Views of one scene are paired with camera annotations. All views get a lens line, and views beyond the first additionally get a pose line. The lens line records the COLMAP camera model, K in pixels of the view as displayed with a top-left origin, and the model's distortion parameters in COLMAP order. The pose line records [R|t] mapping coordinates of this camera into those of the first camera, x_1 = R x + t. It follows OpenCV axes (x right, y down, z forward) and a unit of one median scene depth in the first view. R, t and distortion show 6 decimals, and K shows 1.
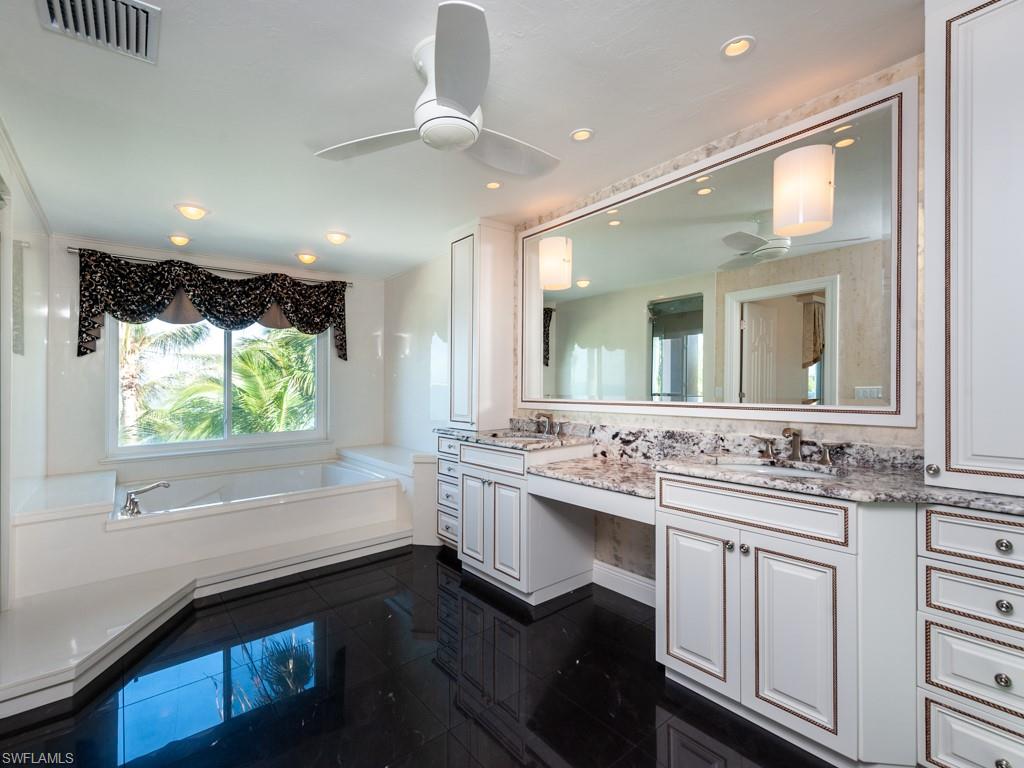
lens RADIAL K [[470.2, 0, 510.7], [0, 470.2, 384.2], [0, 0, 1]] dist [0.001819, -0.000122]
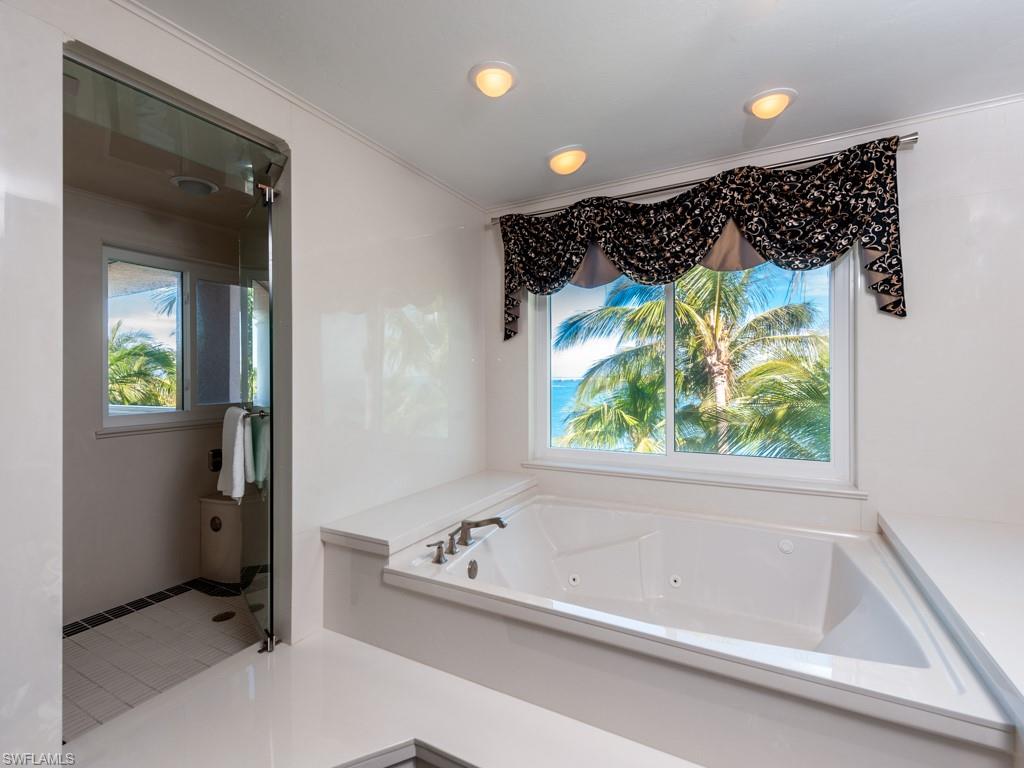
lens RADIAL K [[470.2, 0, 500.5], [0, 470.2, 365.3], [0, 0, 1]] dist [0.001819, -0.000122]
pose [[0.353470, -0.011737, -0.935372, -0.088358], [0.006544, 0.999928, -0.010074, -0.003645], [0.935423, -0.002560, 0.353521, 0.595330]]
